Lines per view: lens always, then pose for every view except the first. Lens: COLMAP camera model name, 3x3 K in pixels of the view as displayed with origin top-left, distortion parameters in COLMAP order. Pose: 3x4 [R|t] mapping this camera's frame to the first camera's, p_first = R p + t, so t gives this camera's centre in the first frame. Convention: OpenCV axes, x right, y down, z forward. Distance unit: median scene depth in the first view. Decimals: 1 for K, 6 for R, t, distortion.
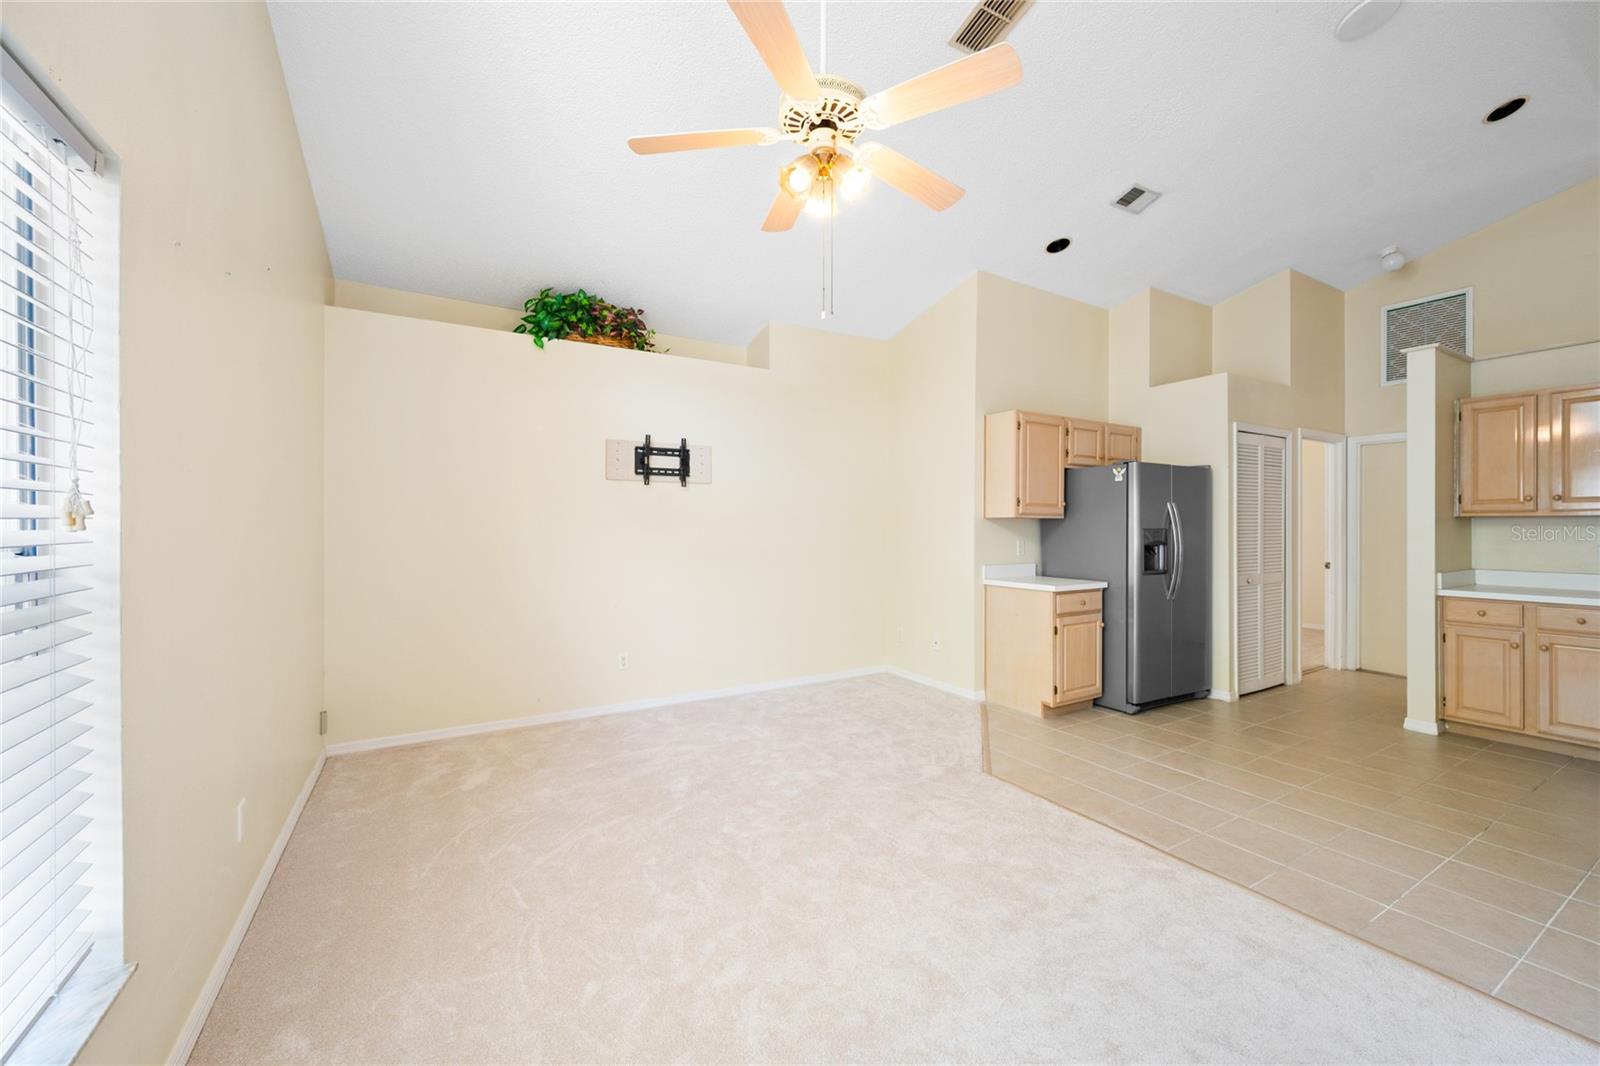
lens RADIAL K [[642.2, 0, 807.5], [0, 642.2, 522.3], [0, 0, 1]] dist [0.002347, -0.000283]
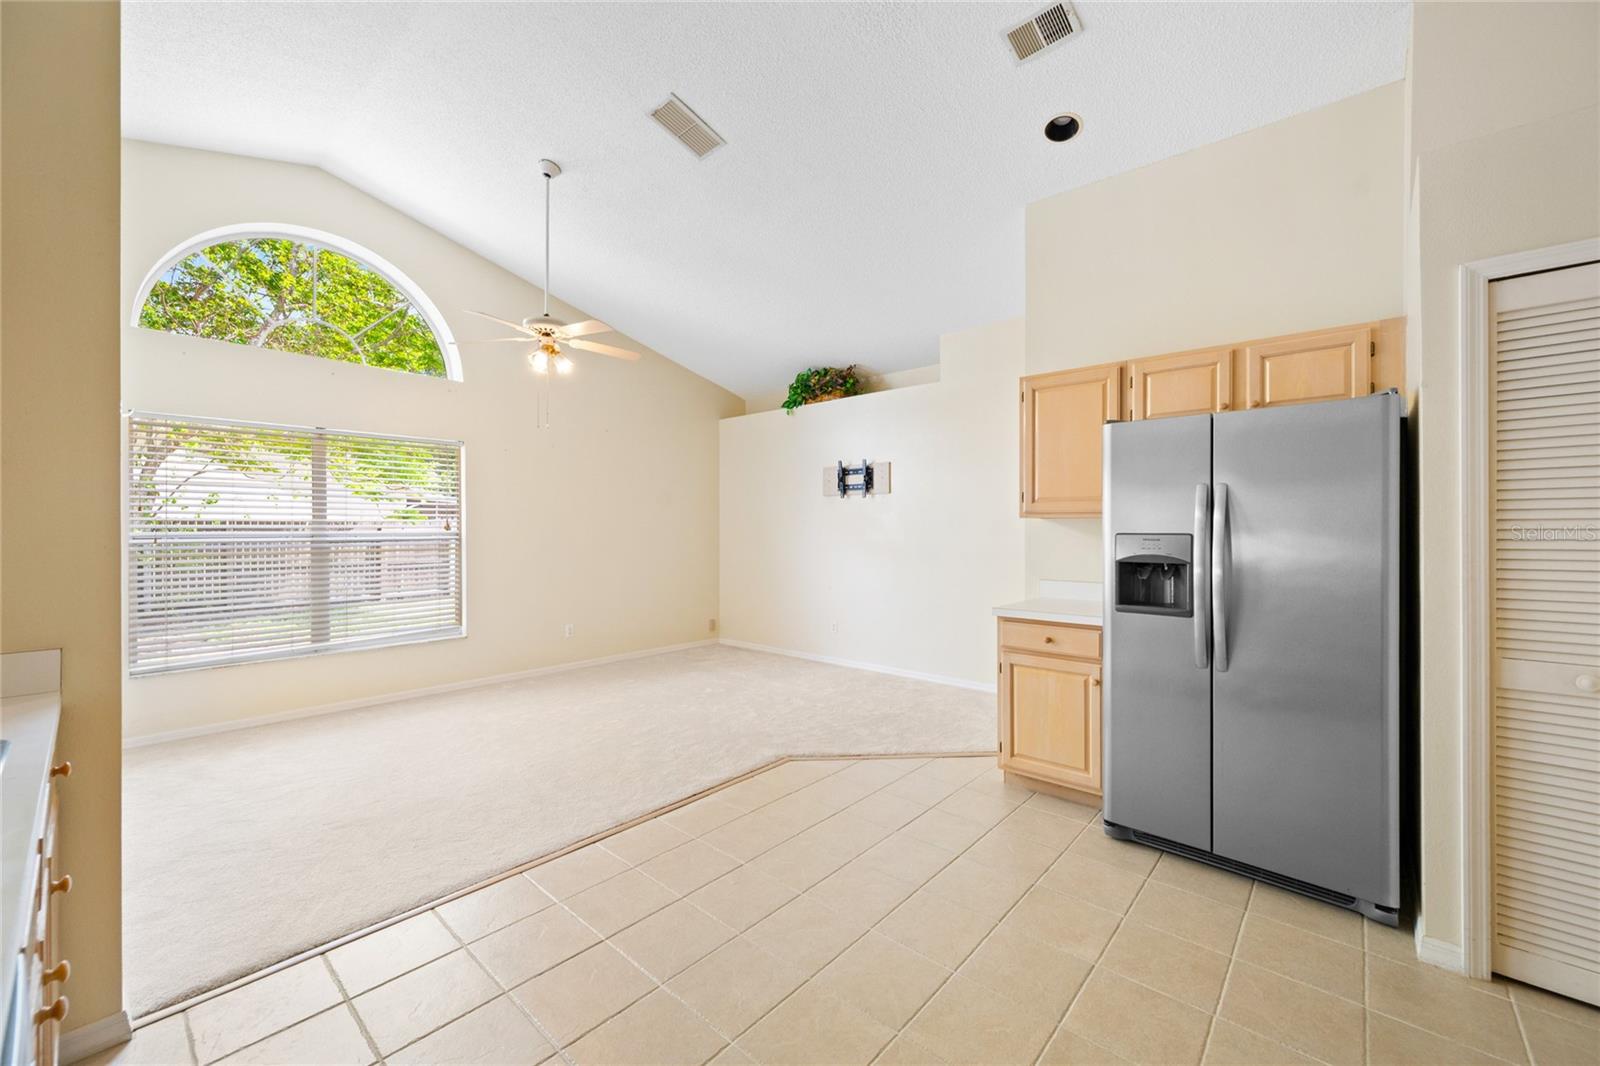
lens RADIAL K [[642.2, 0, 805.8], [0, 642.2, 522.4], [0, 0, 1]] dist [0.002347, -0.000283]
pose [[0.285900, -0.008903, -0.958218, 1.007004], [0.009077, 0.999937, -0.006582, 0.000546], [0.958216, -0.006816, 0.285963, 0.544534]]
